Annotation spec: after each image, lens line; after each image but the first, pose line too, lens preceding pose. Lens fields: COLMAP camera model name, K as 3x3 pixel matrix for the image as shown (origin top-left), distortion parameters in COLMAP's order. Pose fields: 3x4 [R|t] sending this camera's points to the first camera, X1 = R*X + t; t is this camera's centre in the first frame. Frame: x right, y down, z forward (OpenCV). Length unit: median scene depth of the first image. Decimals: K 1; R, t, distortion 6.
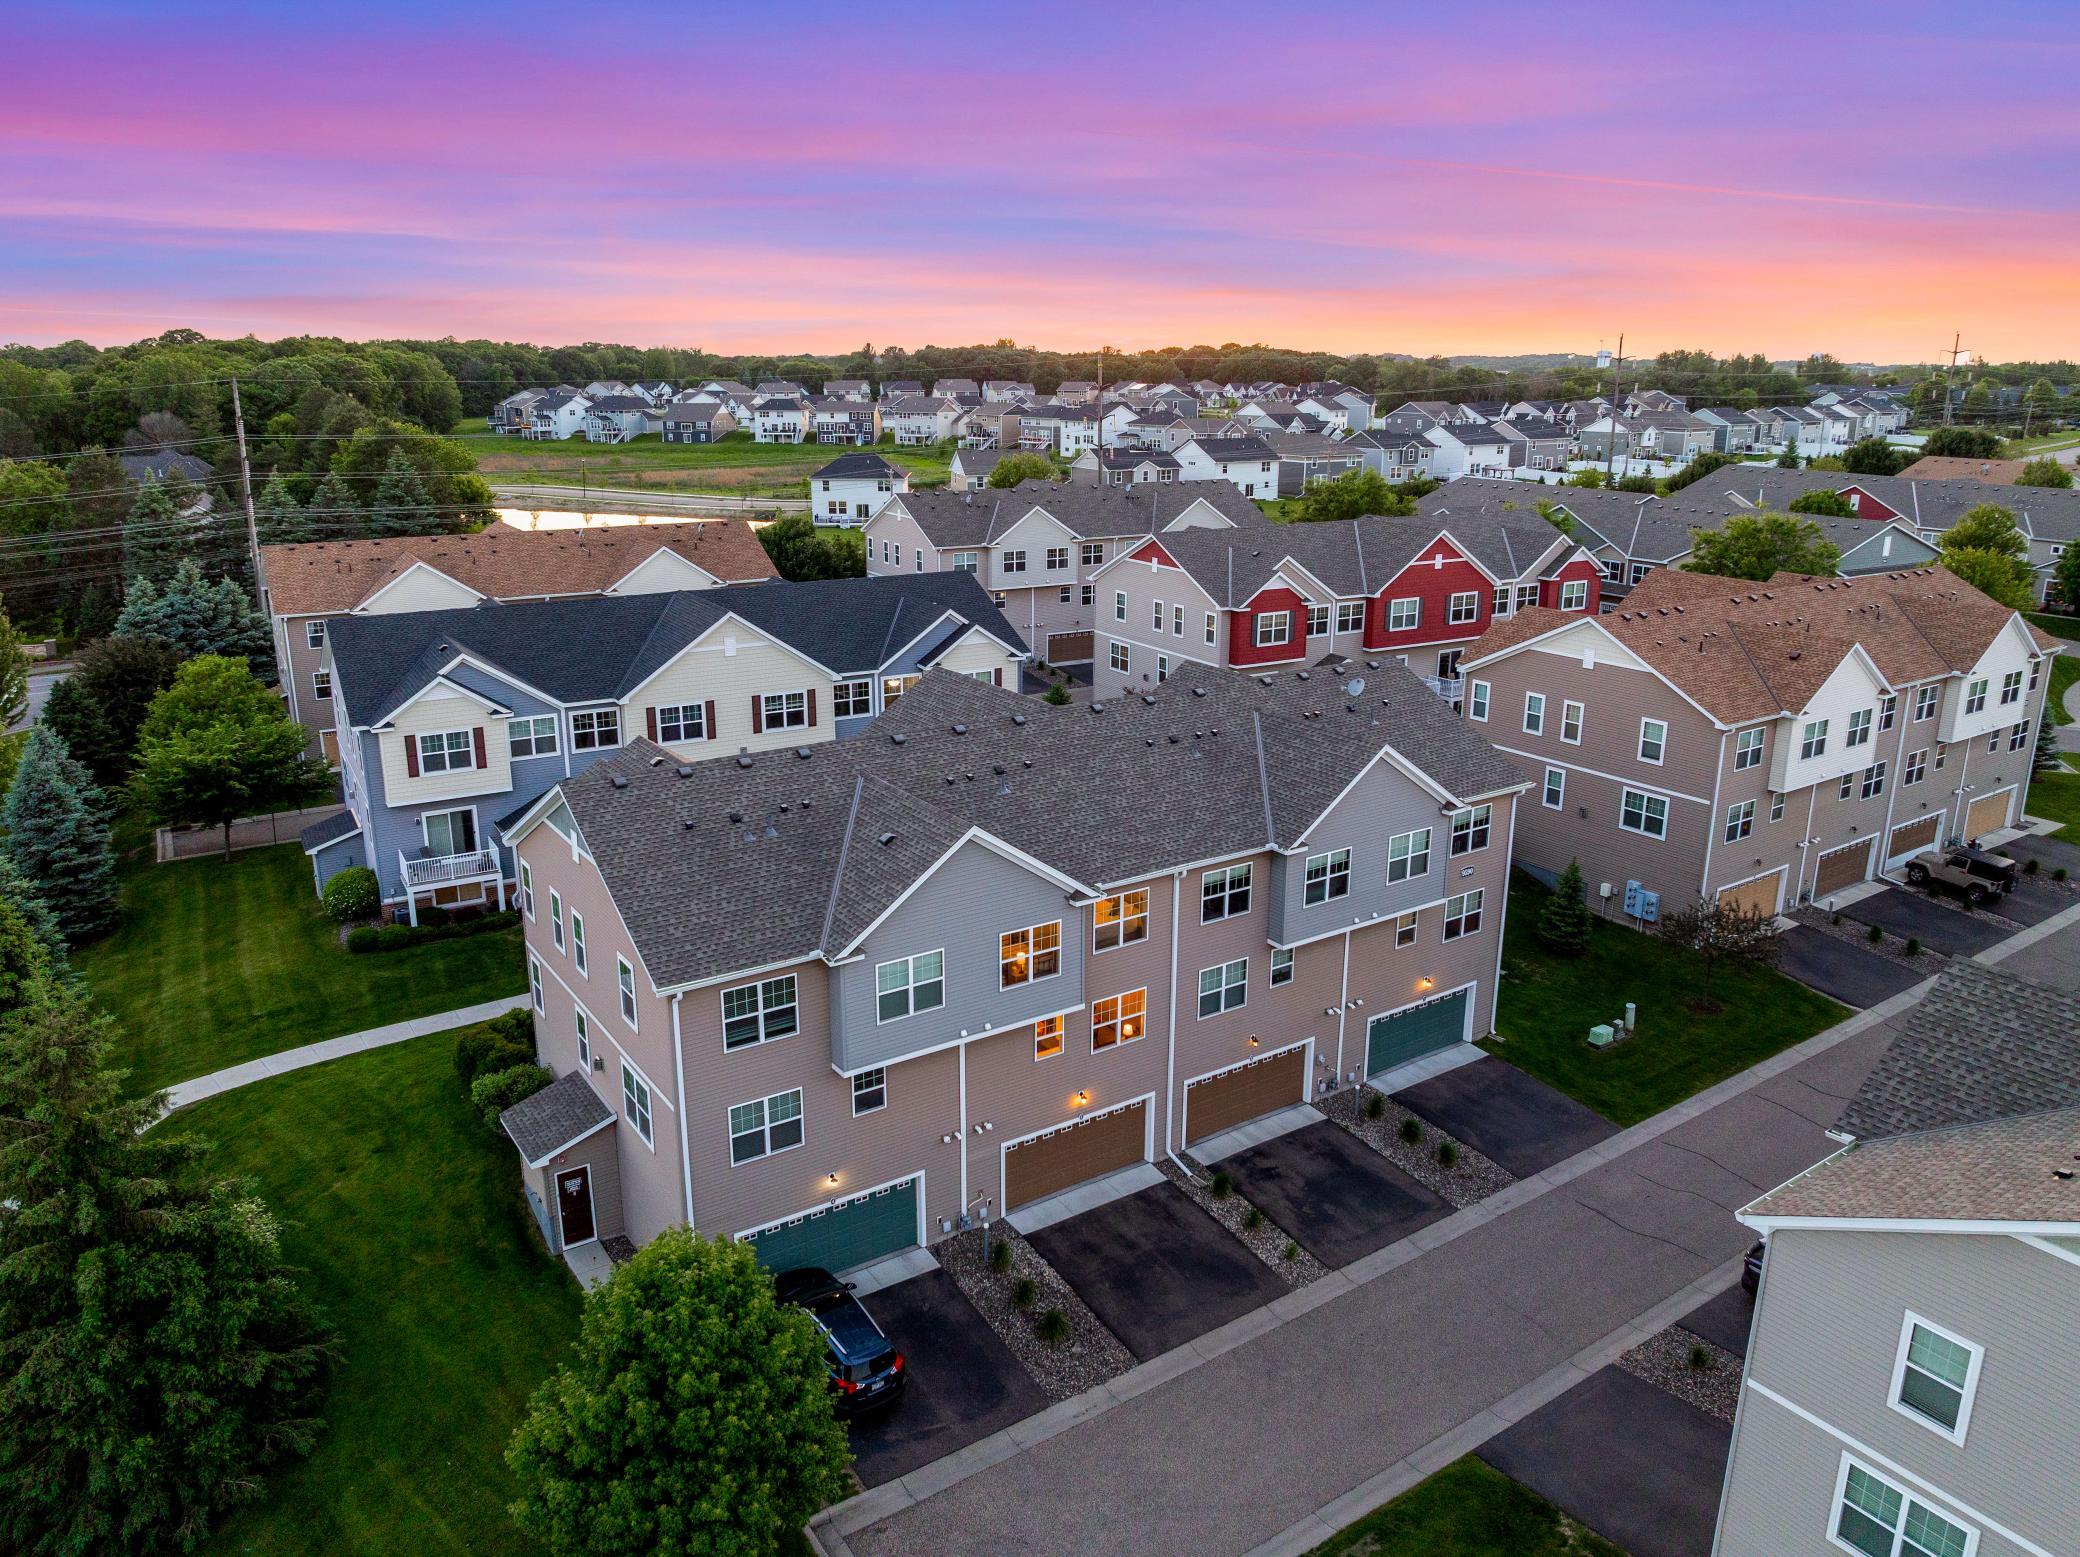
lens RADIAL K [[1463.4, 0, 1042.9], [0, 1463.4, 769.6], [0, 0, 1]] dist [-0.040200, 0.011290]
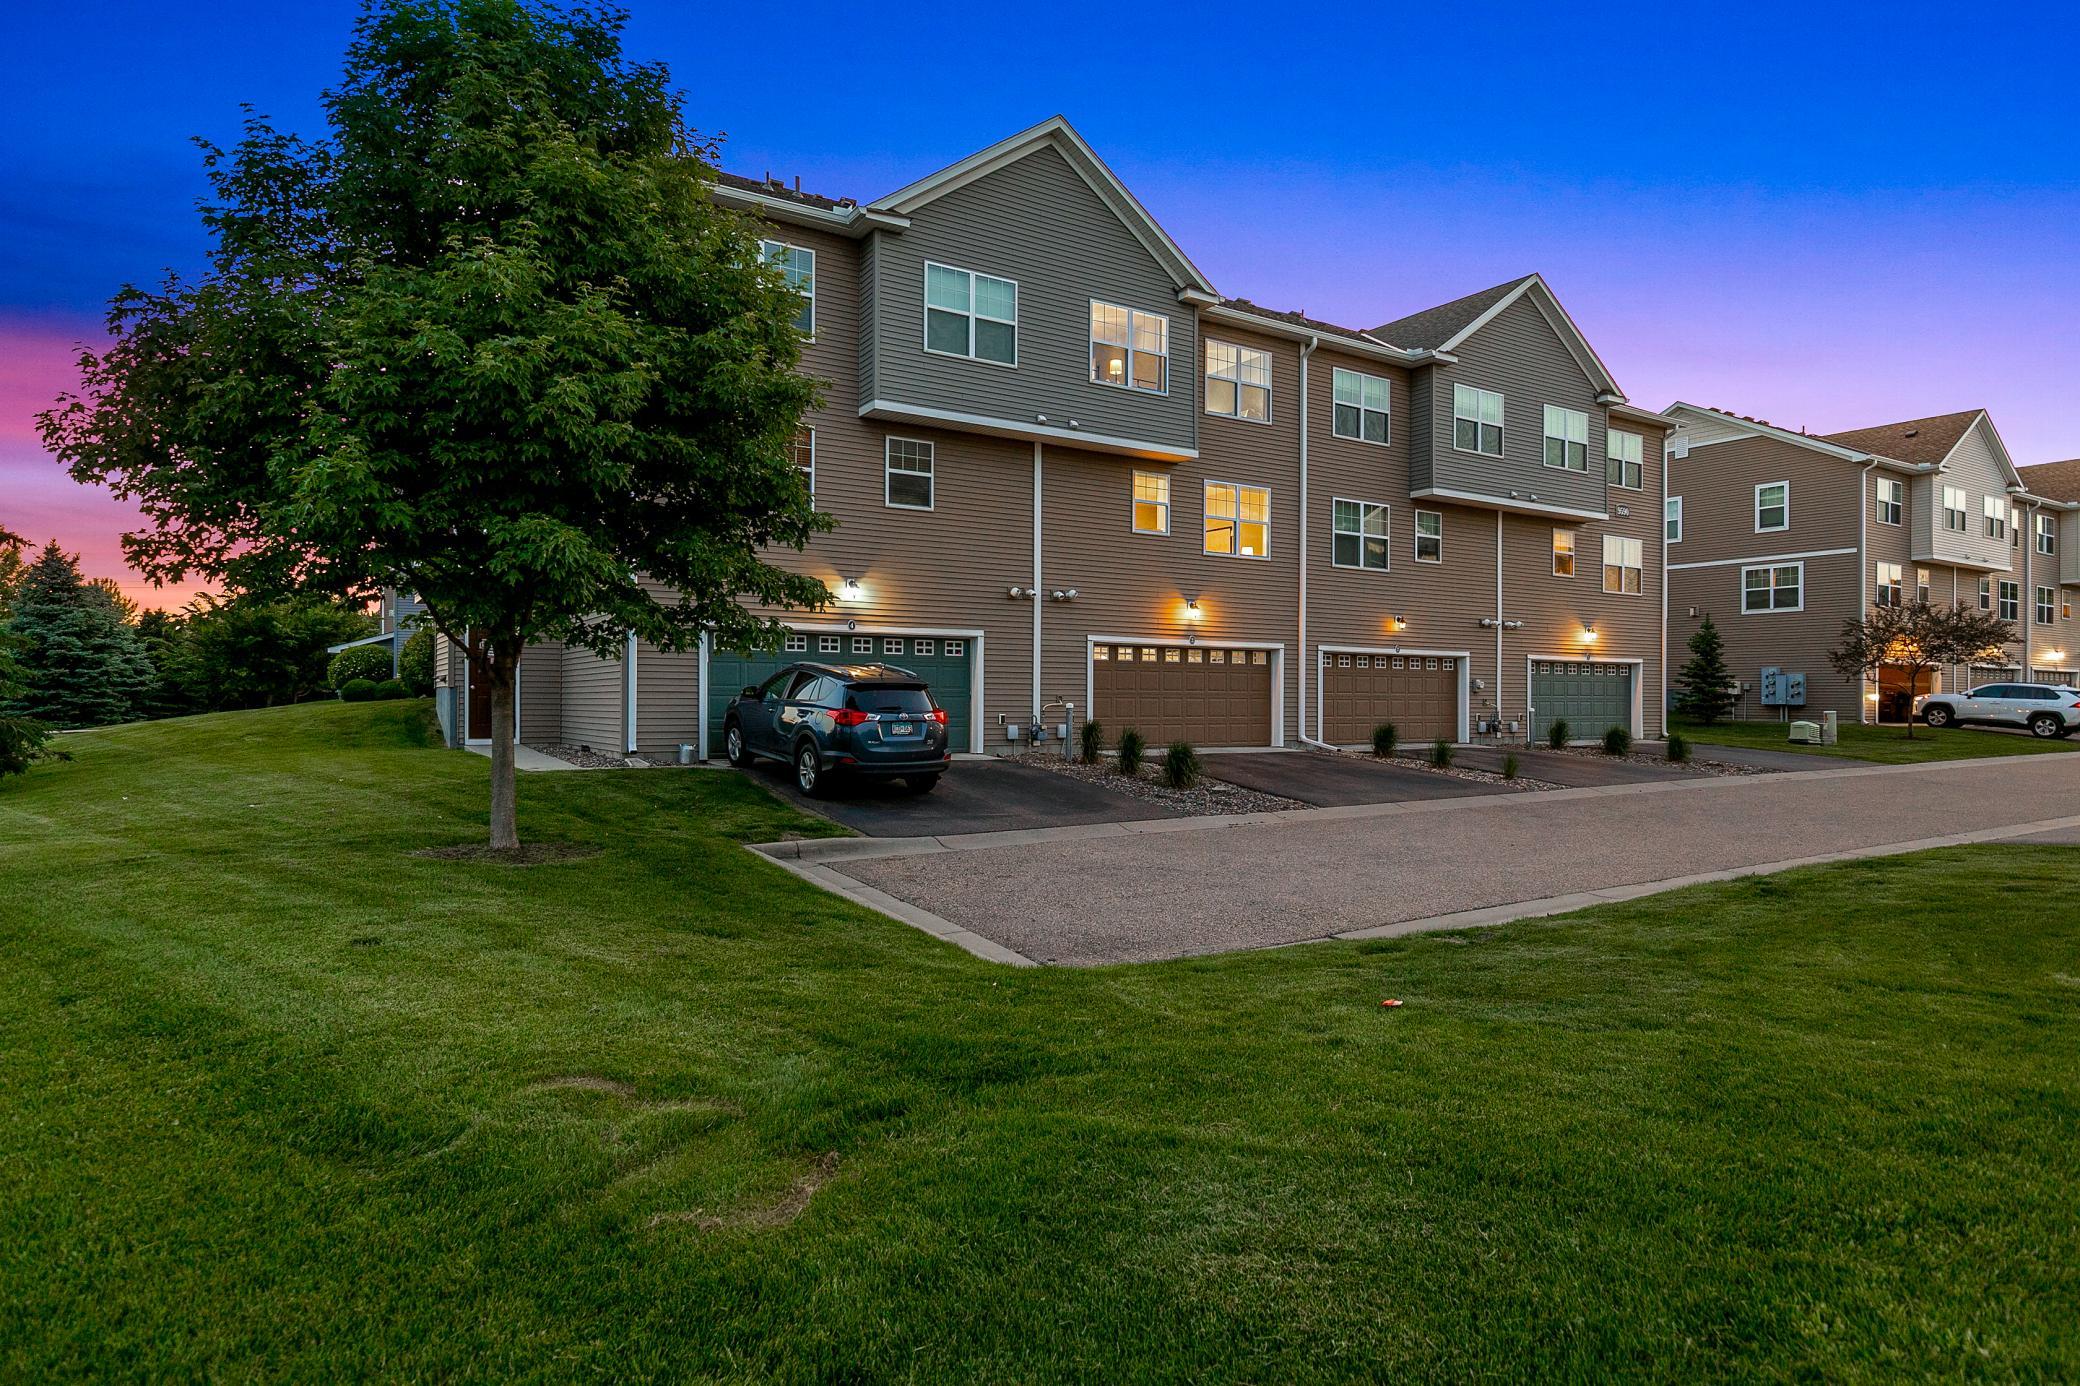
lens RADIAL K [[1173.0, 0, 1038.2], [0, 1173.0, 695.1], [0, 0, 1]] dist [0.003011, 0.000909]
pose [[0.999547, 0.000695, -0.030098, -0.024537], [-0.008804, 0.962775, -0.270162, 0.303673], [0.028790, 0.270305, 0.962344, 0.302669]]
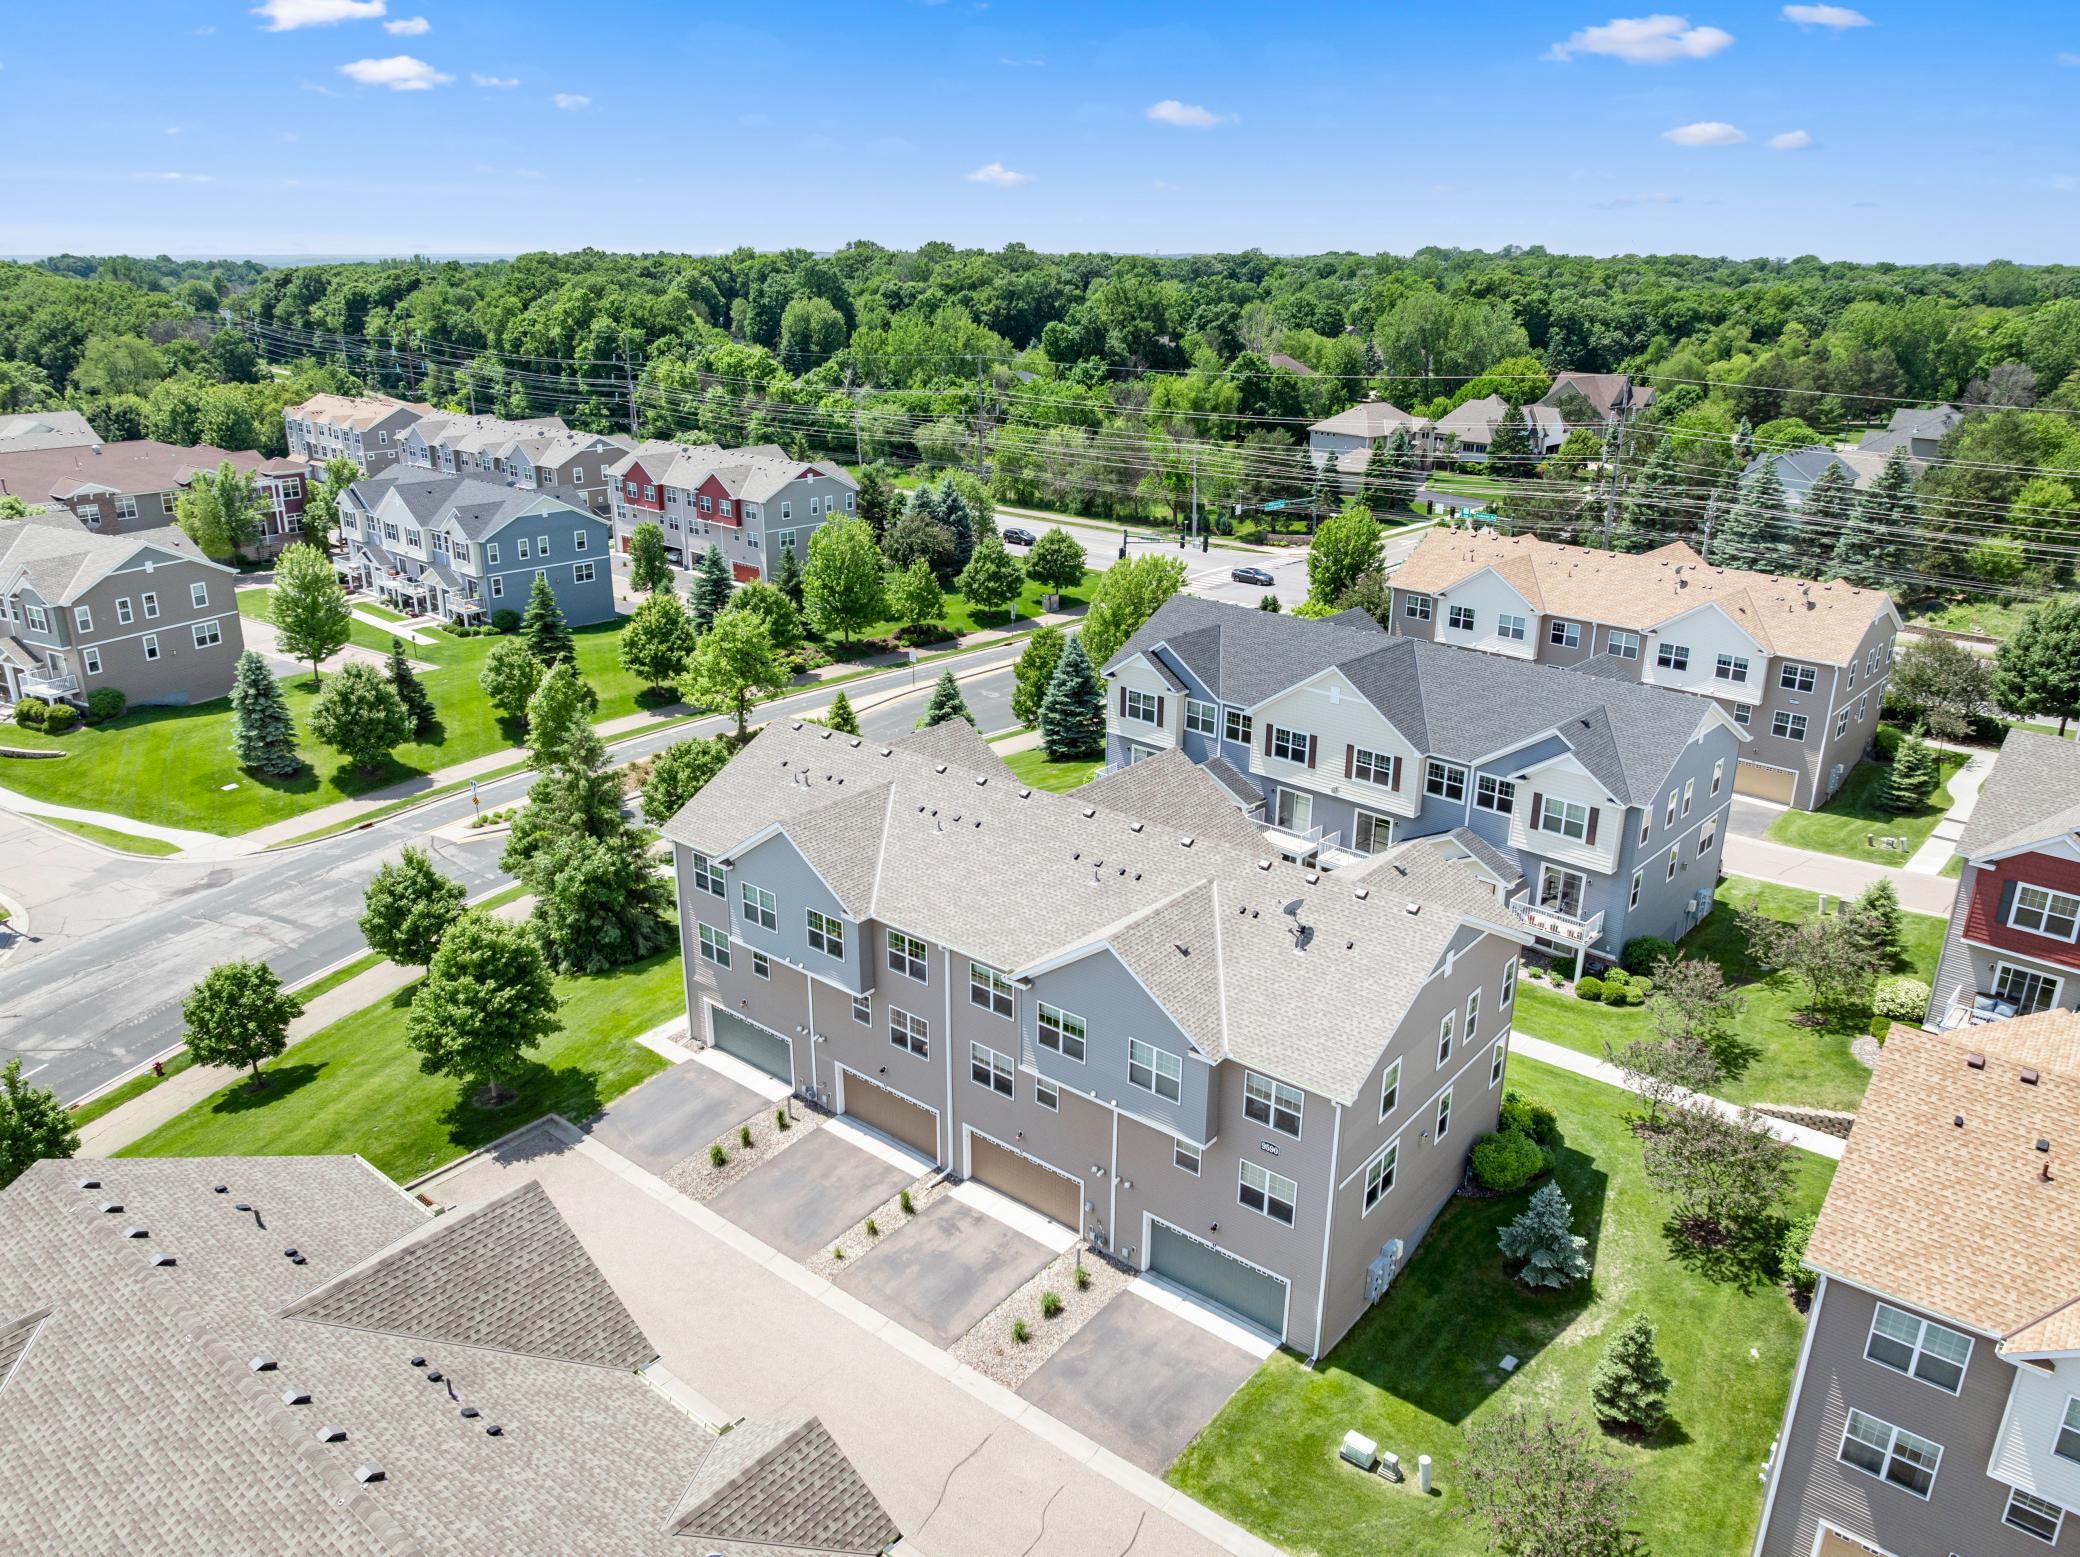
lens RADIAL K [[1464.7, 0, 1042.3], [0, 1464.7, 767.2], [0, 0, 1]] dist [-0.037602, 0.002784]
pose [[0.282297, 0.317448, -0.905282, 0.812165], [-0.262685, 0.933176, 0.245315, -0.268063], [0.922662, 0.168552, 0.346821, 0.448276]]
